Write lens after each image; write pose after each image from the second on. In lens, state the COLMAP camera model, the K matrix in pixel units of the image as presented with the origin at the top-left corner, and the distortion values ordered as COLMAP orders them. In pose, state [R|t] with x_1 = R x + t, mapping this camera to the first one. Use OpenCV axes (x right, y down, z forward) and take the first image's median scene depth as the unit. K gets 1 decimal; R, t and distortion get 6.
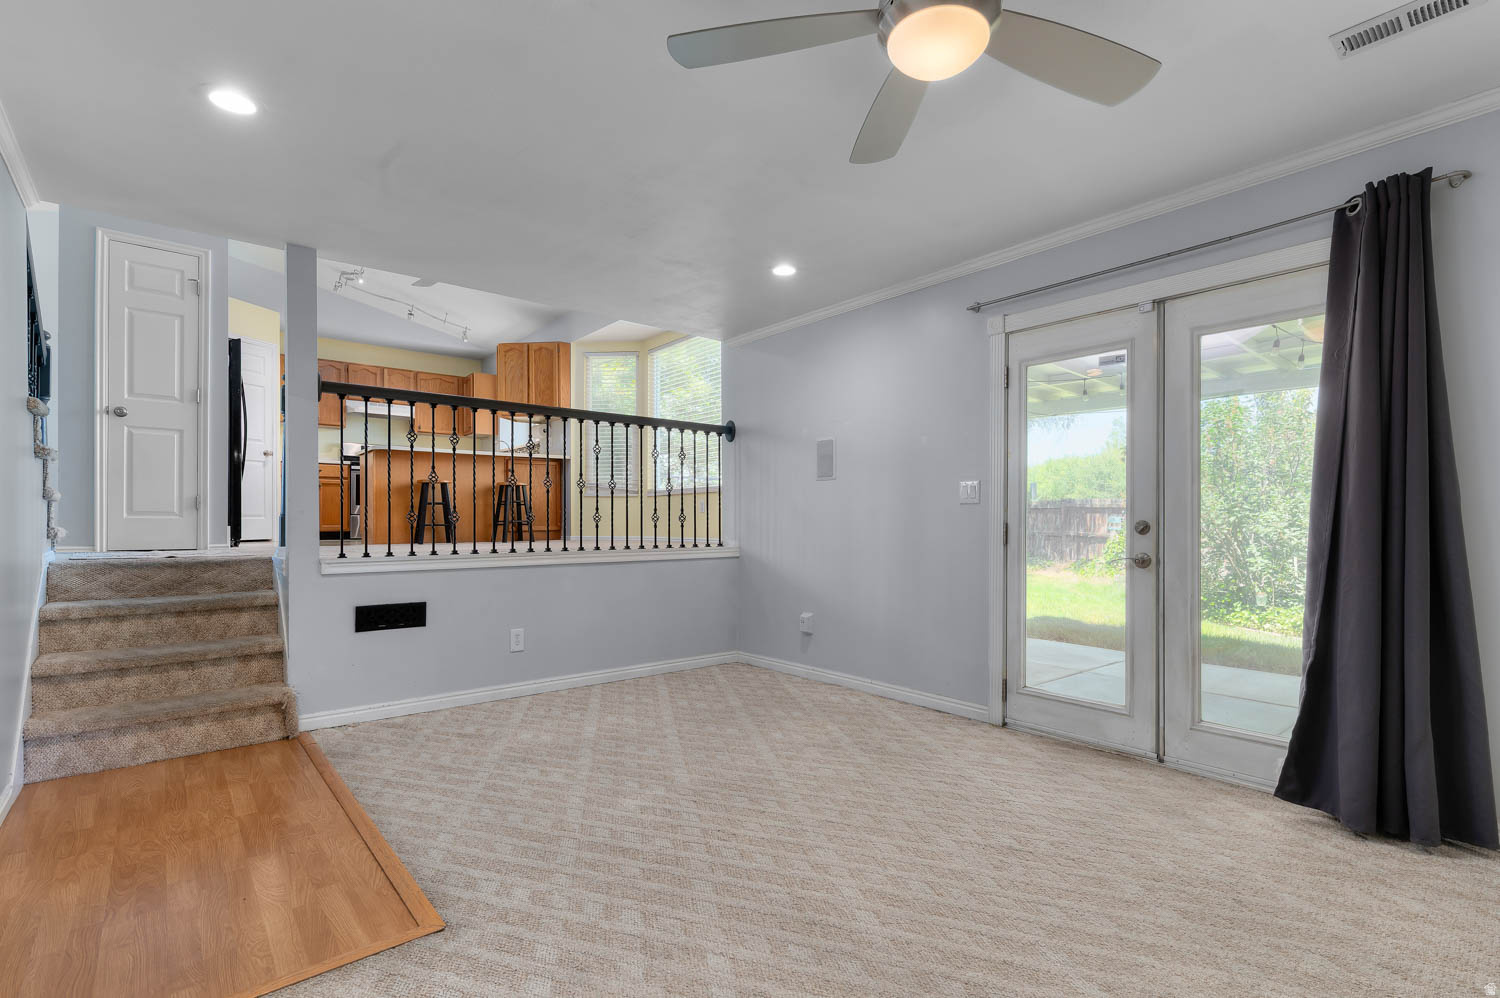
lens RADIAL K [[685.6, 0, 763.8], [0, 685.6, 523.6], [0, 0, 1]] dist [0.003348, 0.000316]
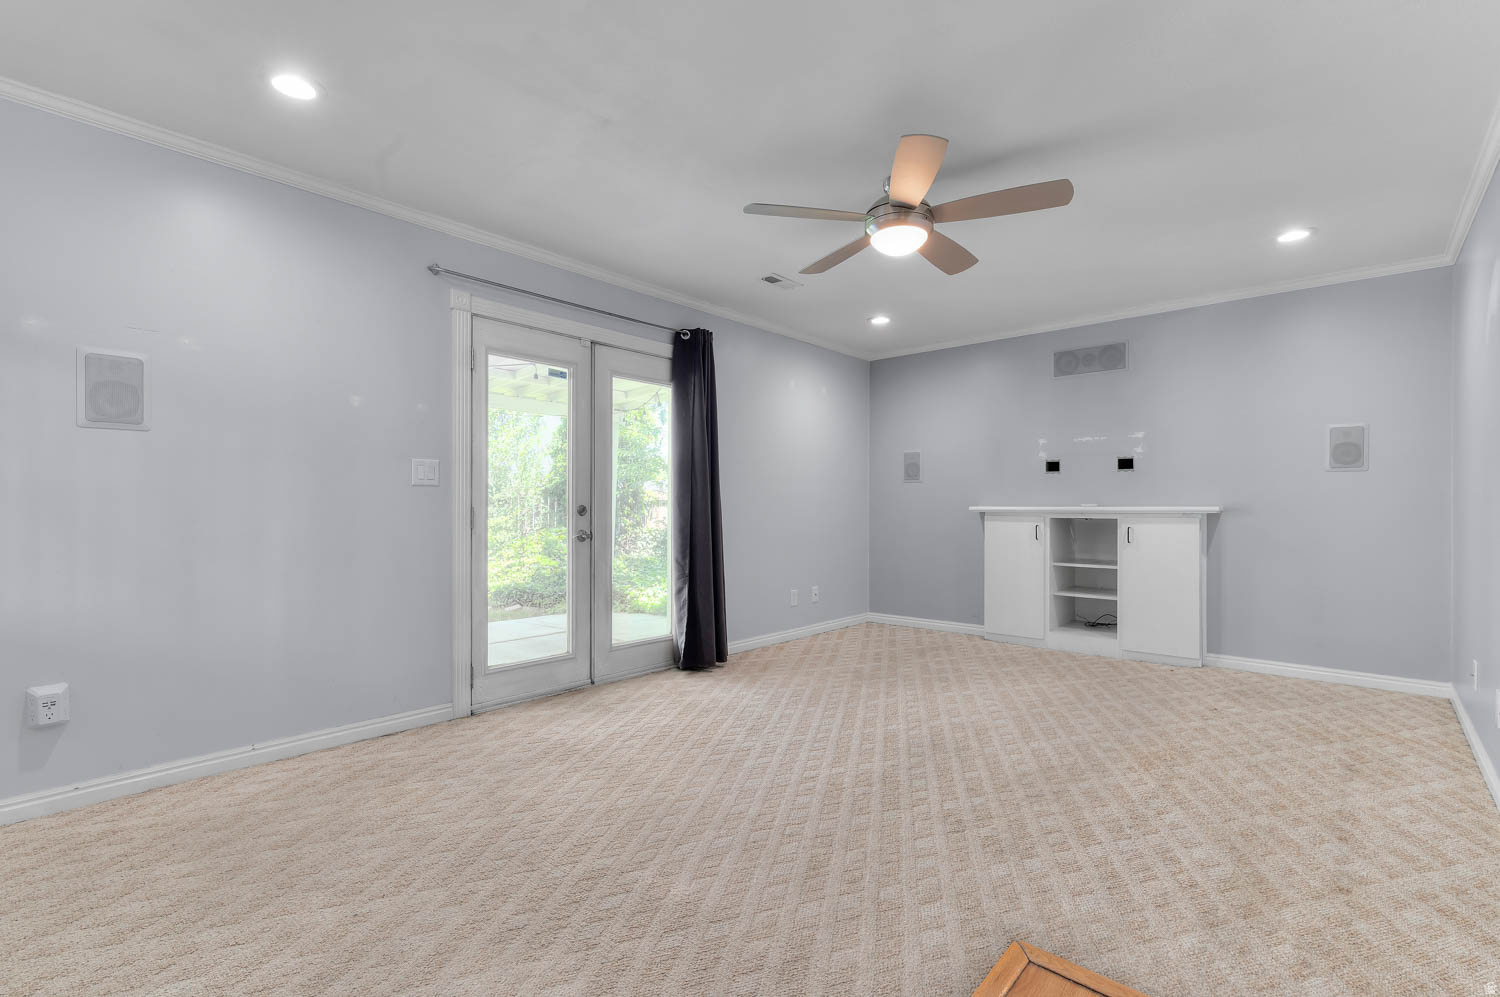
lens RADIAL K [[685.6, 0, 741.6], [0, 685.6, 504.5], [0, 0, 1]] dist [0.003348, 0.000316]
pose [[-0.126835, 0.002152, 0.991921, -0.746418], [0.000850, 0.999998, -0.002061, -0.002010], [-0.991923, 0.000581, -0.126837, 0.826072]]
